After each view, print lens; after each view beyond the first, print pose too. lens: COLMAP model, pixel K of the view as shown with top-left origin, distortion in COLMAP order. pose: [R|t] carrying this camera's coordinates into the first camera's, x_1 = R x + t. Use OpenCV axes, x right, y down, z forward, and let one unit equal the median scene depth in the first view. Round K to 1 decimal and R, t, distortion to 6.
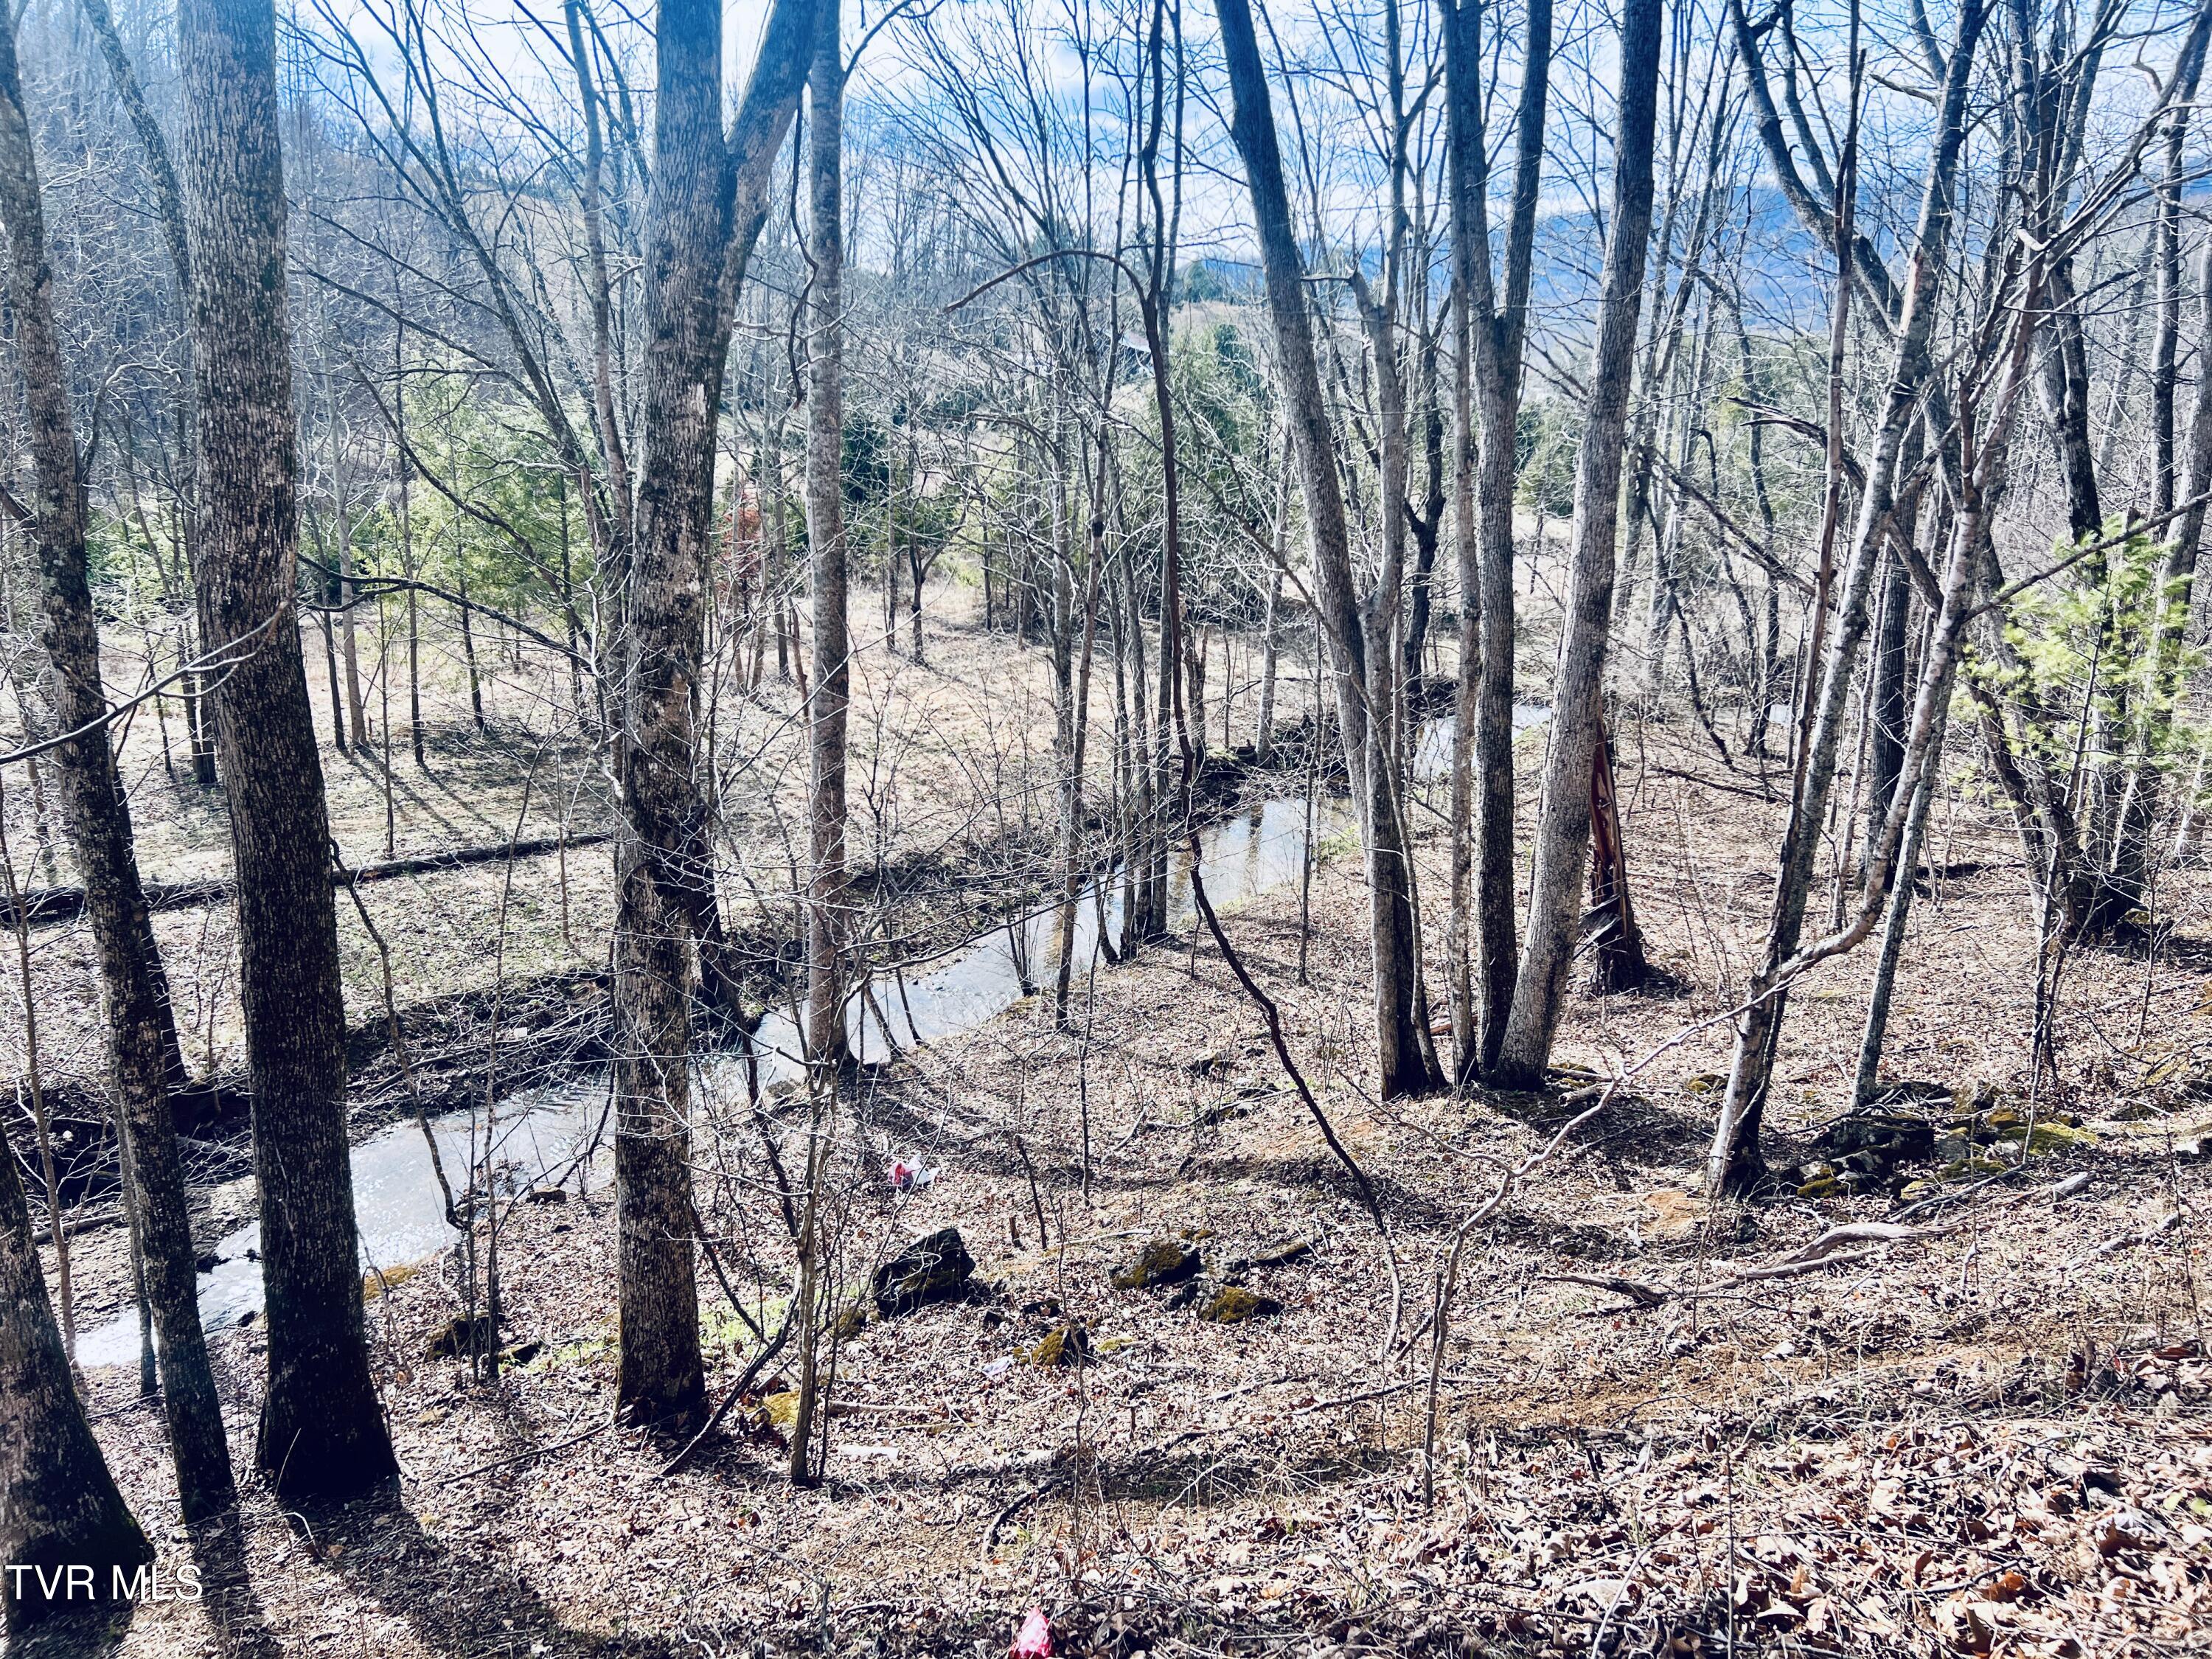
lens RADIAL K [[1685.3, 0, 1106.0], [0, 1685.3, 829.5], [0, 0, 1]] dist [-0.001722, -0.001248]
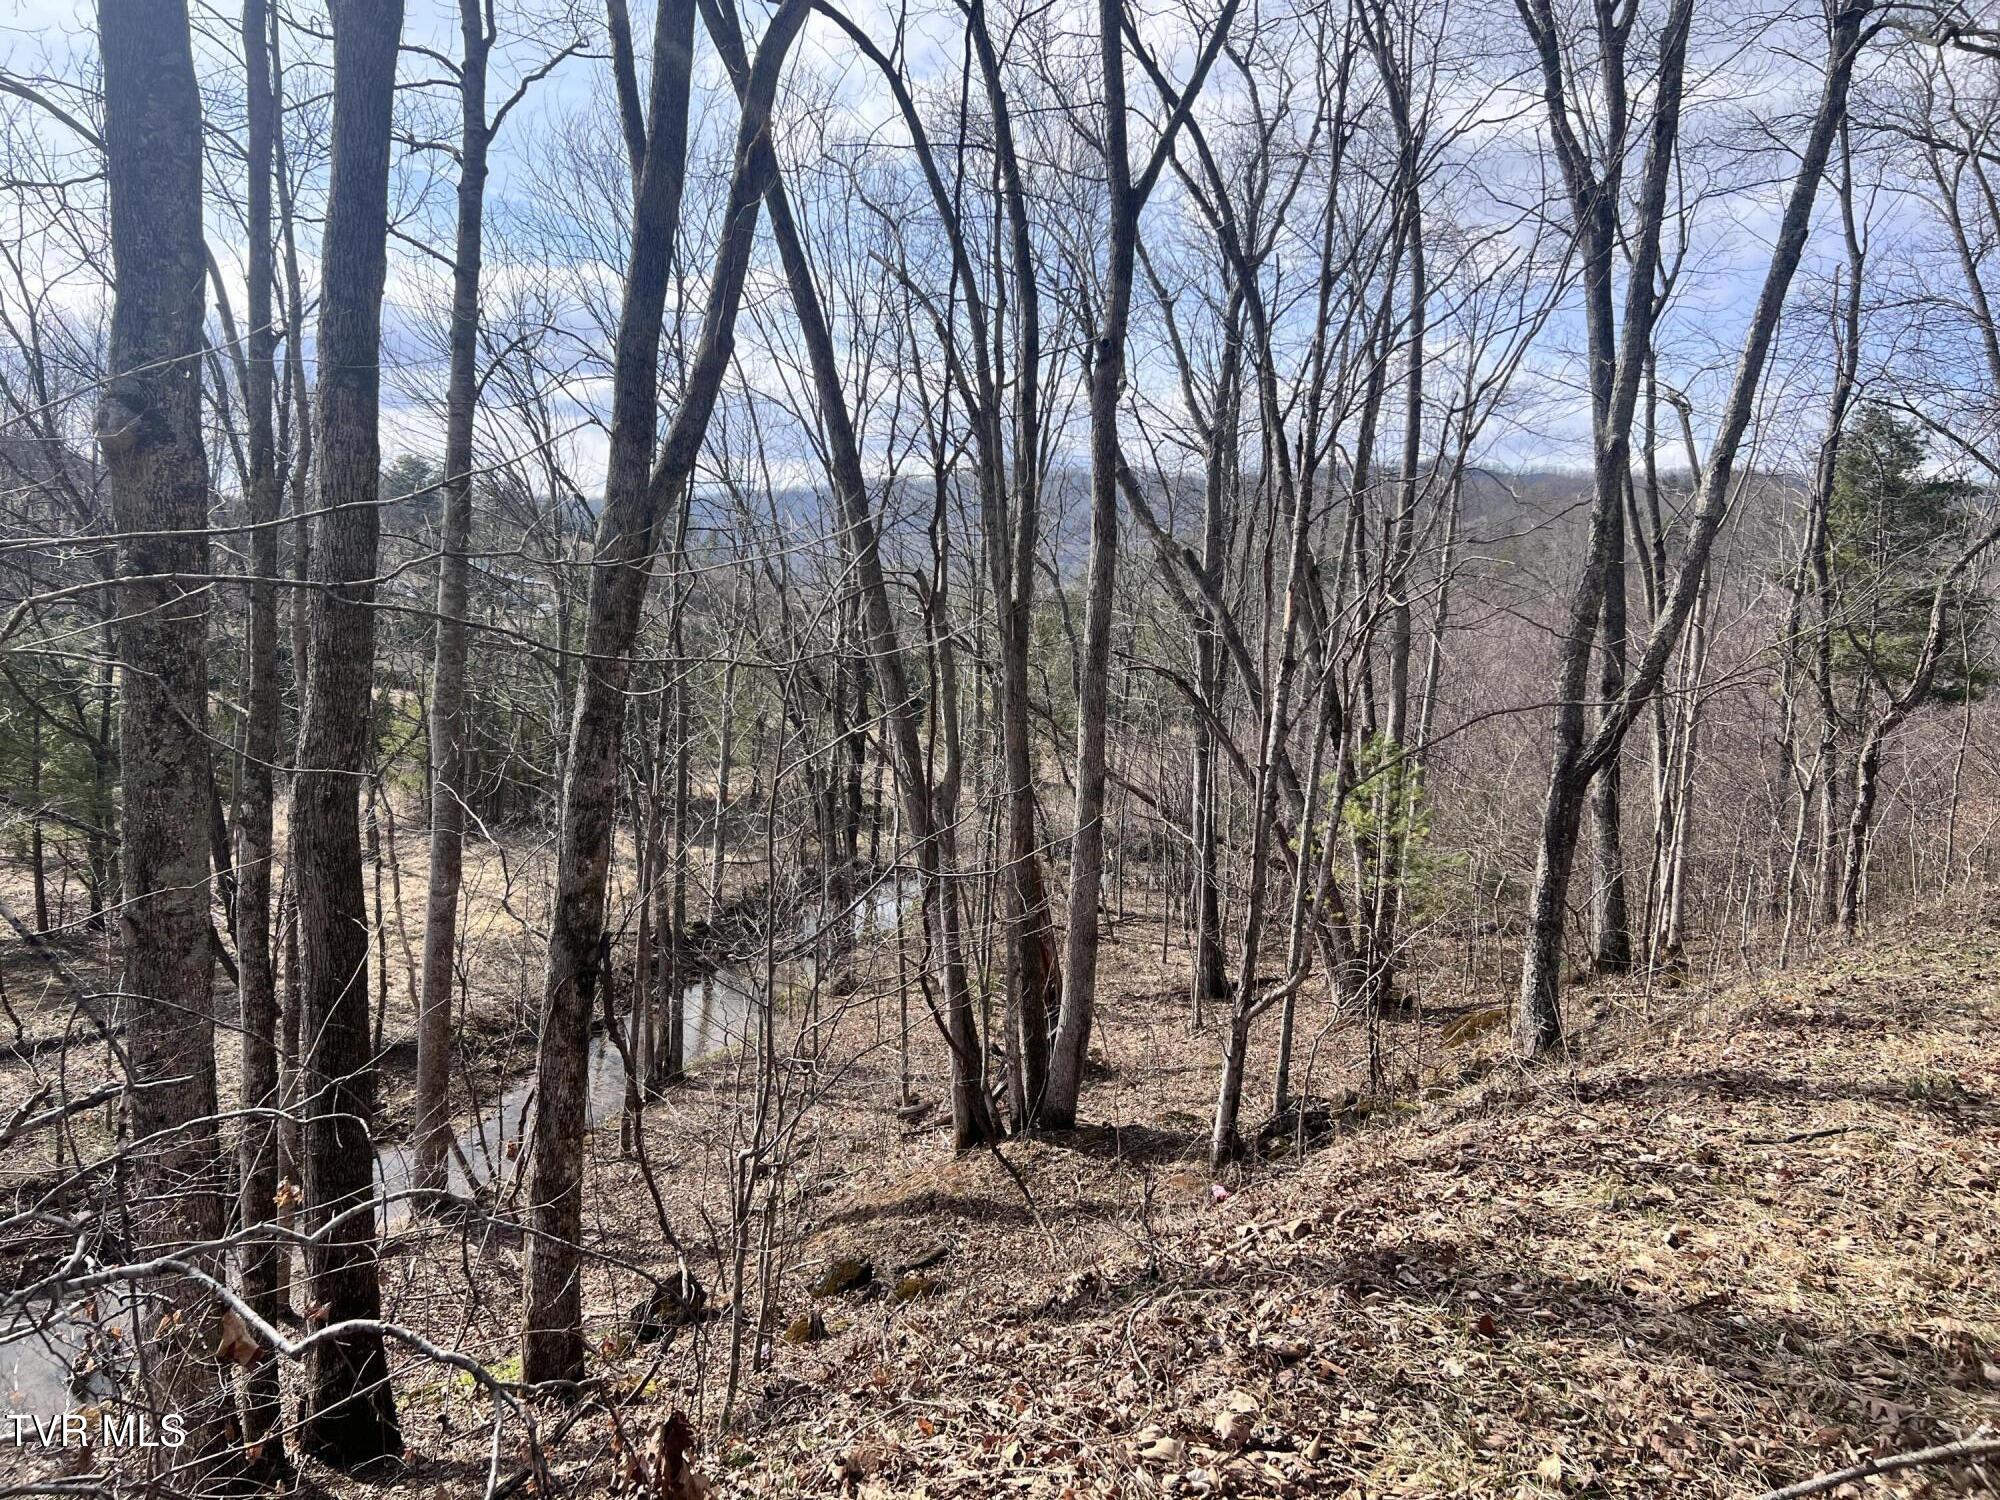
lens RADIAL K [[1523.8, 0, 1000.0], [0, 1523.8, 750.0], [0, 0, 1]] dist [-0.001722, -0.001248]
pose [[0.936887, -0.008748, 0.349523, -0.228331], [0.068995, 0.984655, -0.160294, 0.039090], [-0.342757, 0.174293, 0.923114, -0.203990]]
